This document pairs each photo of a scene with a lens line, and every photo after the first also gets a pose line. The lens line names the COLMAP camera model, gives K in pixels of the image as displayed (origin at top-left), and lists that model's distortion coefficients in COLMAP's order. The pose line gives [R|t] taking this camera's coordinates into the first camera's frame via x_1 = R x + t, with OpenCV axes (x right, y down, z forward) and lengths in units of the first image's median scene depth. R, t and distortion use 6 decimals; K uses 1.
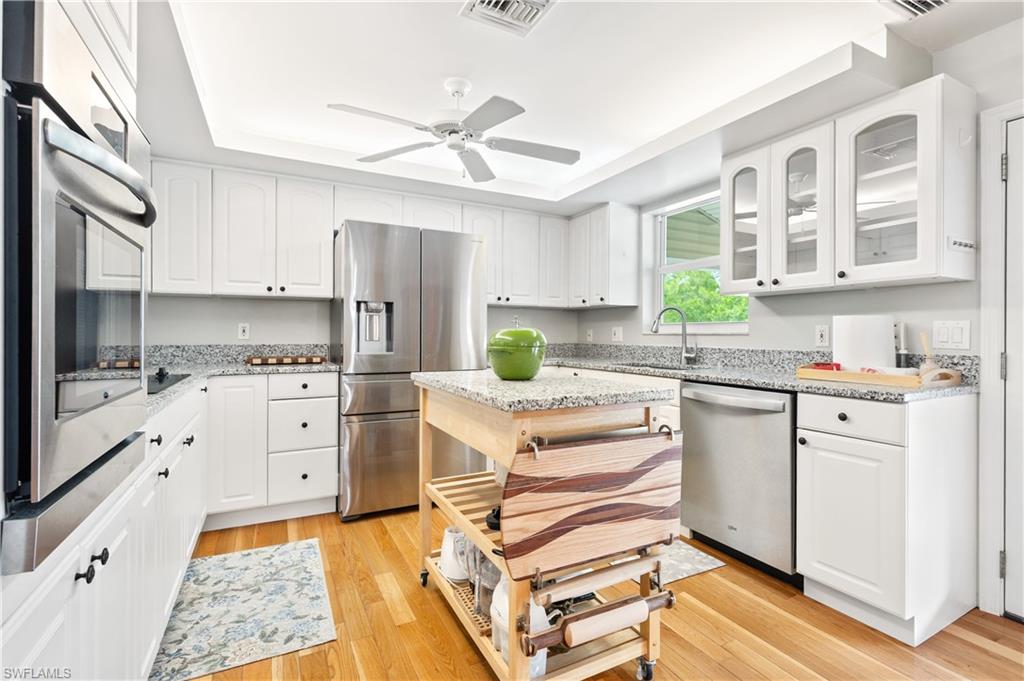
lens RADIAL K [[467.6, 0, 516.0], [0, 467.6, 332.2], [0, 0, 1]] dist [0.002292, 0.000343]
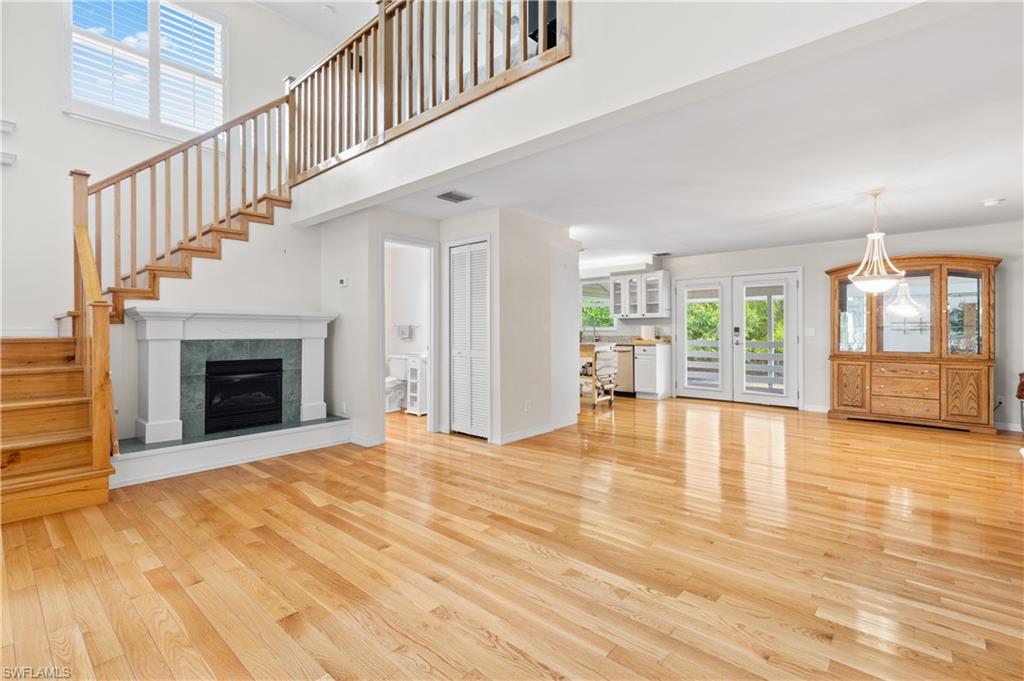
lens RADIAL K [[467.6, 0, 516.5], [0, 467.6, 322.8], [0, 0, 1]] dist [0.002292, 0.000343]
pose [[0.932788, -0.001484, 0.360422, -1.656937], [0.005778, 0.999925, -0.010838, -0.025150], [-0.360379, 0.012192, 0.932726, -2.201208]]
